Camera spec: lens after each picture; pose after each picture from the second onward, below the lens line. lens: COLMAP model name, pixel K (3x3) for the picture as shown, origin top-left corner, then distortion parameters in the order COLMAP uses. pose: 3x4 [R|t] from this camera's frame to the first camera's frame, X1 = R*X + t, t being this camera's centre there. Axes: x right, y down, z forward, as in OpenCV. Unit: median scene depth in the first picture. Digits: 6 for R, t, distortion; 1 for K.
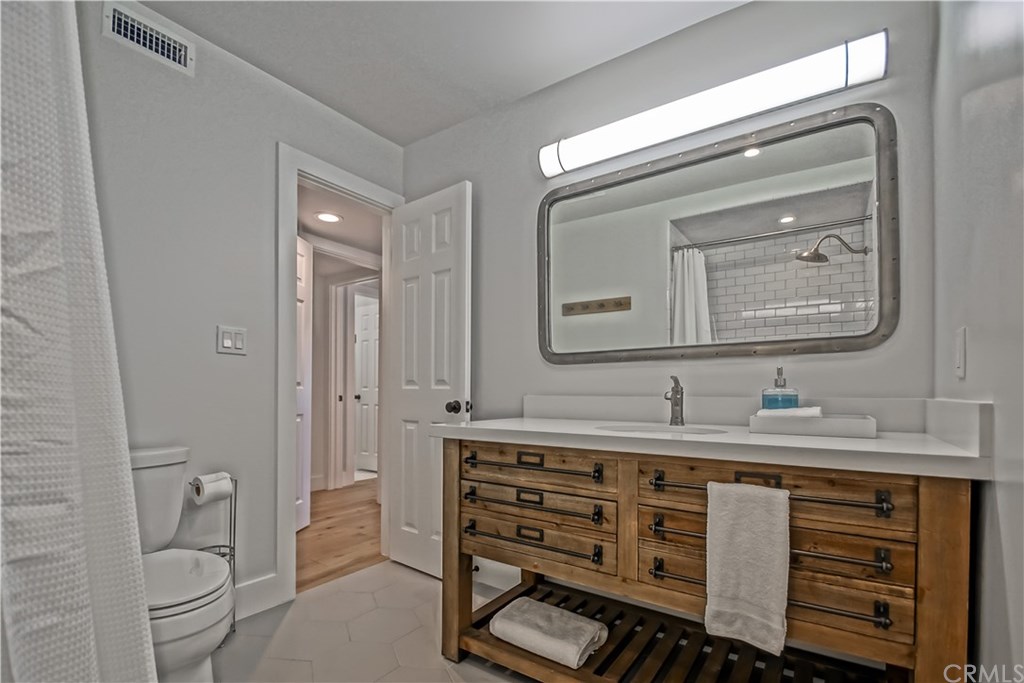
lens RADIAL K [[456.5, 0, 509.3], [0, 456.5, 392.8], [0, 0, 1]] dist [0.006337, -0.012088]
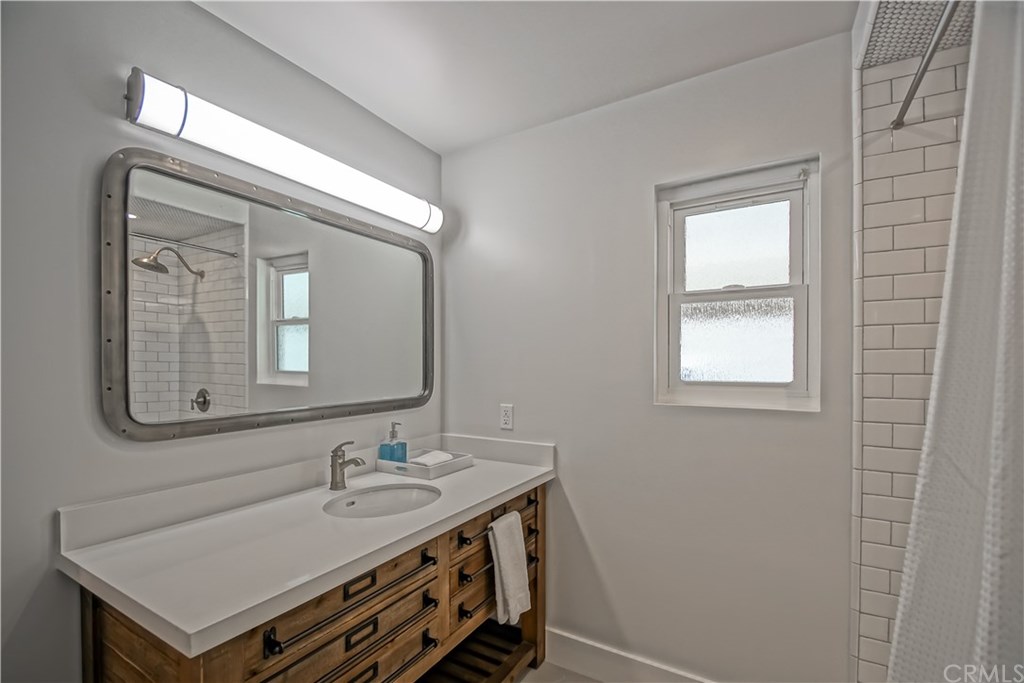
lens RADIAL K [[456.5, 0, 513.2], [0, 456.5, 364.4], [0, 0, 1]] dist [0.006337, -0.012088]
pose [[-0.077833, -0.004121, 0.996958, -0.765958], [0.001329, 0.999990, 0.004237, -0.239664], [-0.996965, 0.001655, -0.077827, 0.819974]]
